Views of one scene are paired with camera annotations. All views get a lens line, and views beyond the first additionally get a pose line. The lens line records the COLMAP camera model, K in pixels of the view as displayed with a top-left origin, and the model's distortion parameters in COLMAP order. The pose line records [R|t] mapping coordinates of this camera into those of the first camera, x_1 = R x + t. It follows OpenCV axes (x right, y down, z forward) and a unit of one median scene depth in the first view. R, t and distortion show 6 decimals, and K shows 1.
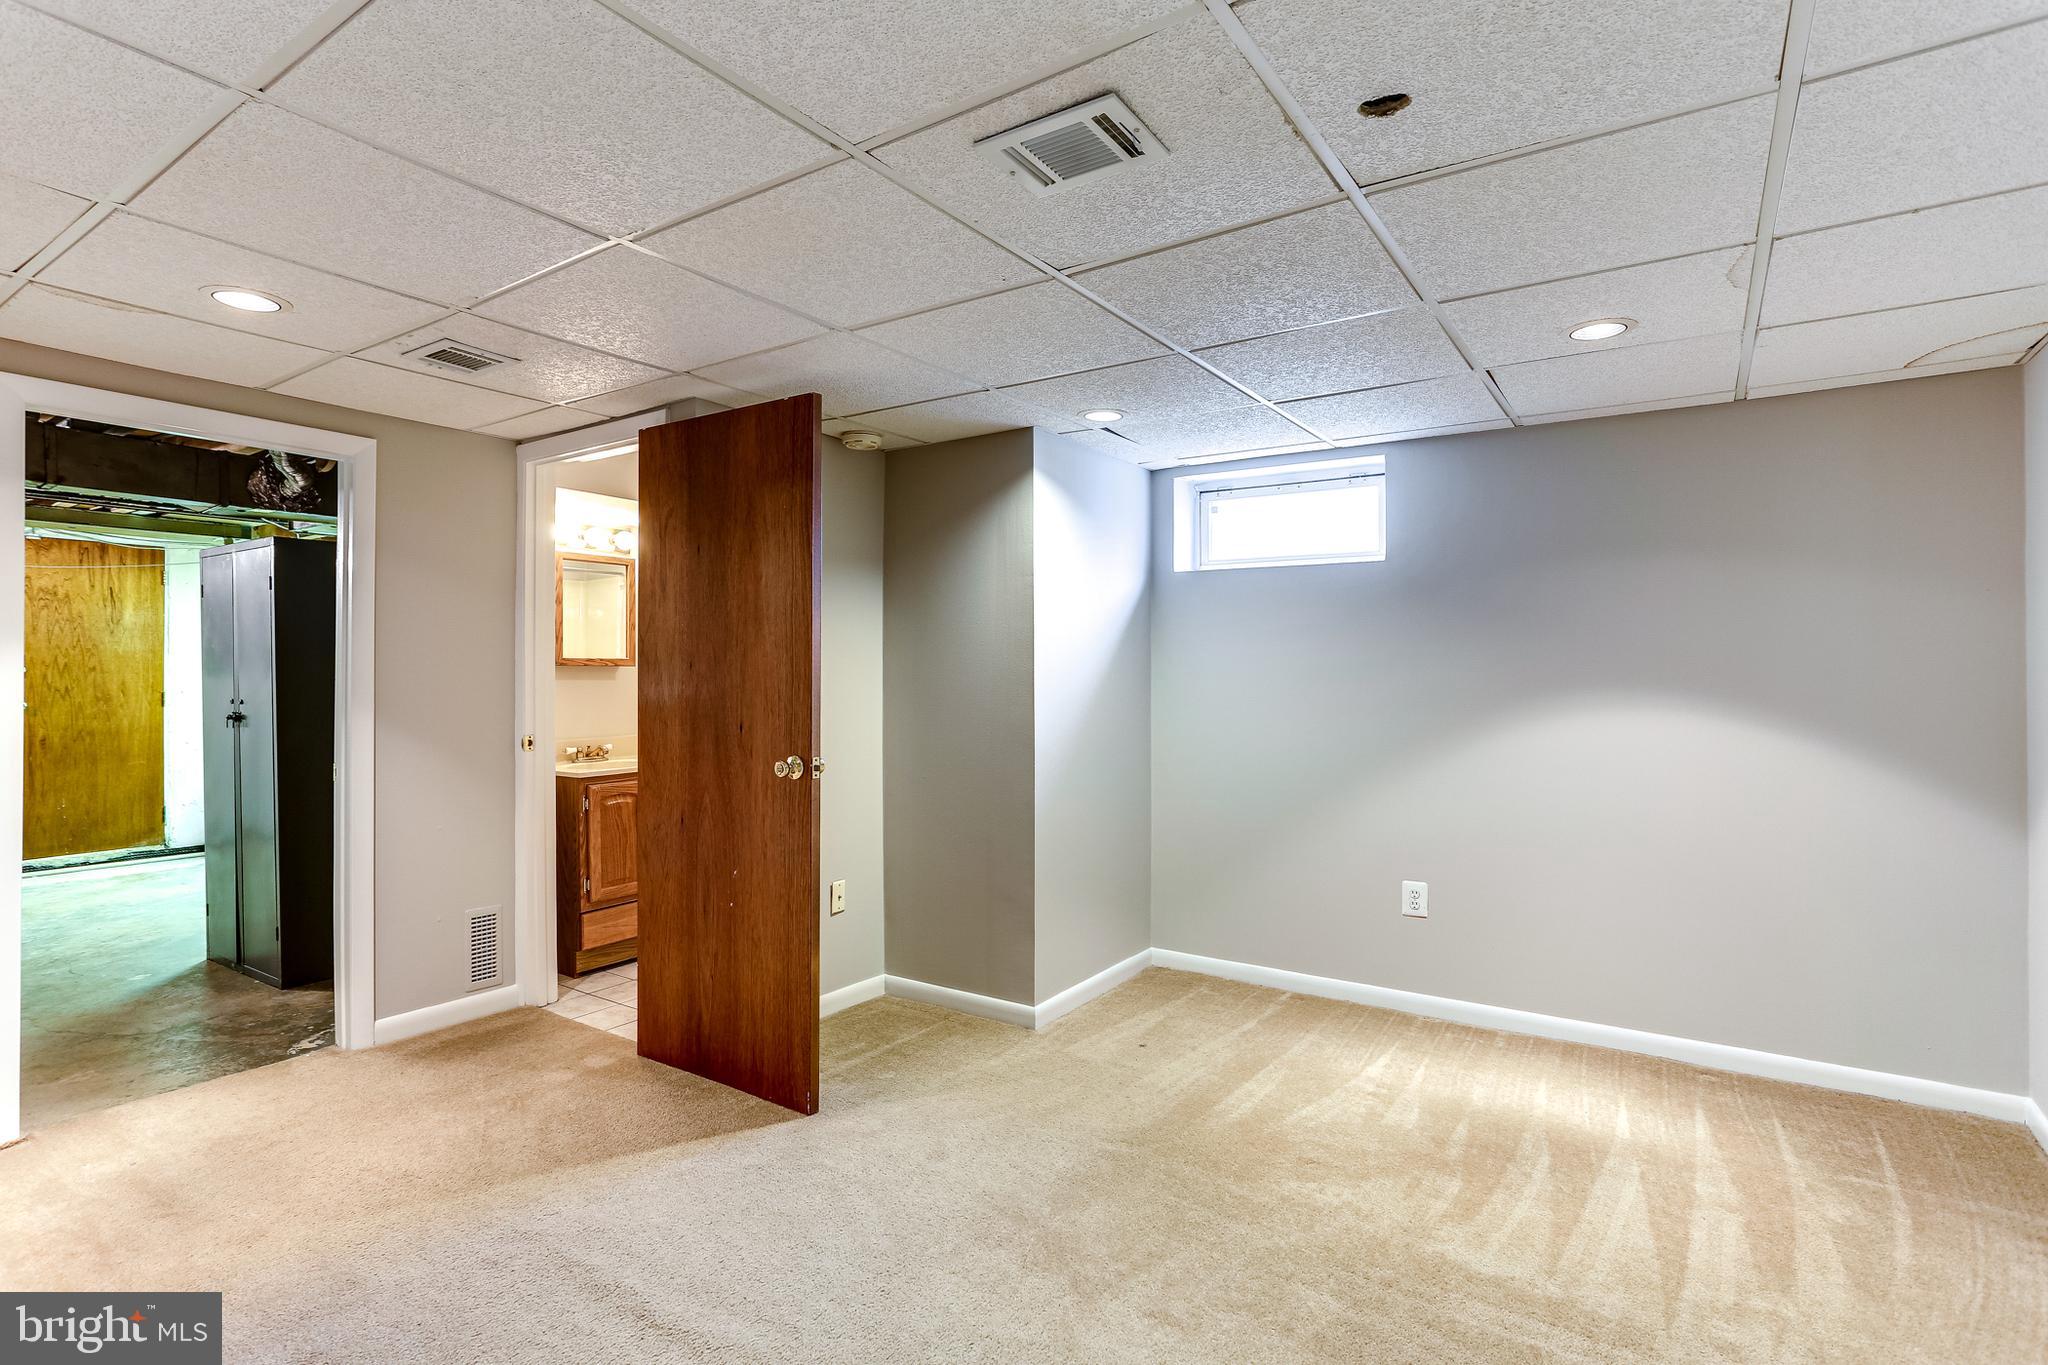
lens RADIAL K [[997.2, 0, 1011.3], [0, 997.2, 682.2], [0, 0, 1]] dist [-0.003684, -0.000192]
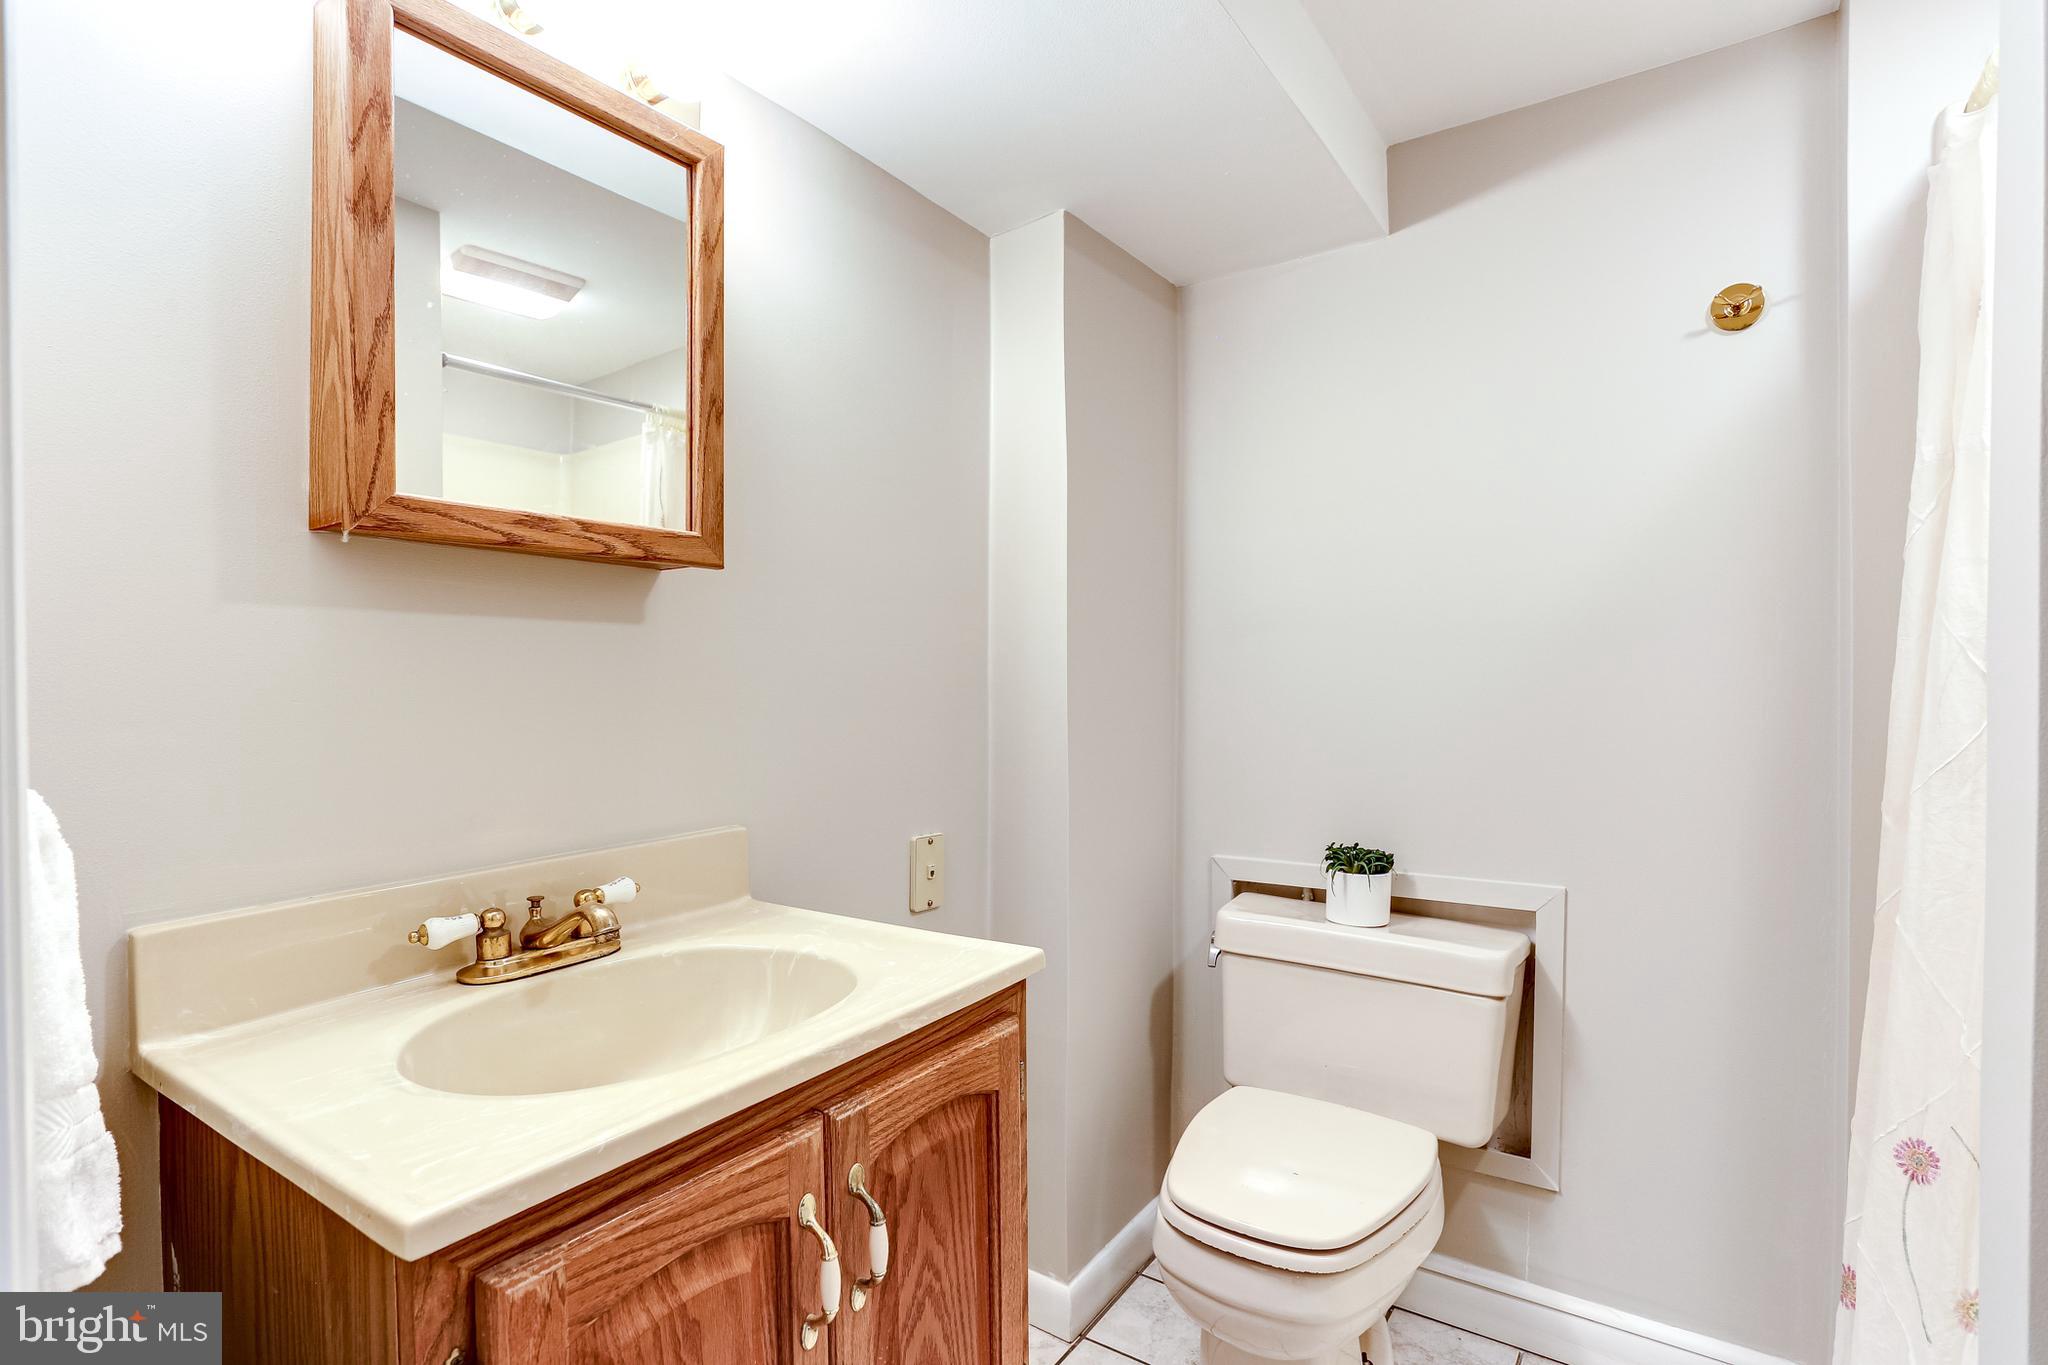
lens RADIAL K [[997.2, 0, 1011.3], [0, 997.2, 682.2], [0, 0, 1]] dist [-0.003684, -0.000192]
pose [[0.999930, -0.006844, -0.009635, -0.313736], [0.006891, 0.999965, 0.004847, 0.013419], [0.009602, -0.004913, 0.999942, 0.777471]]
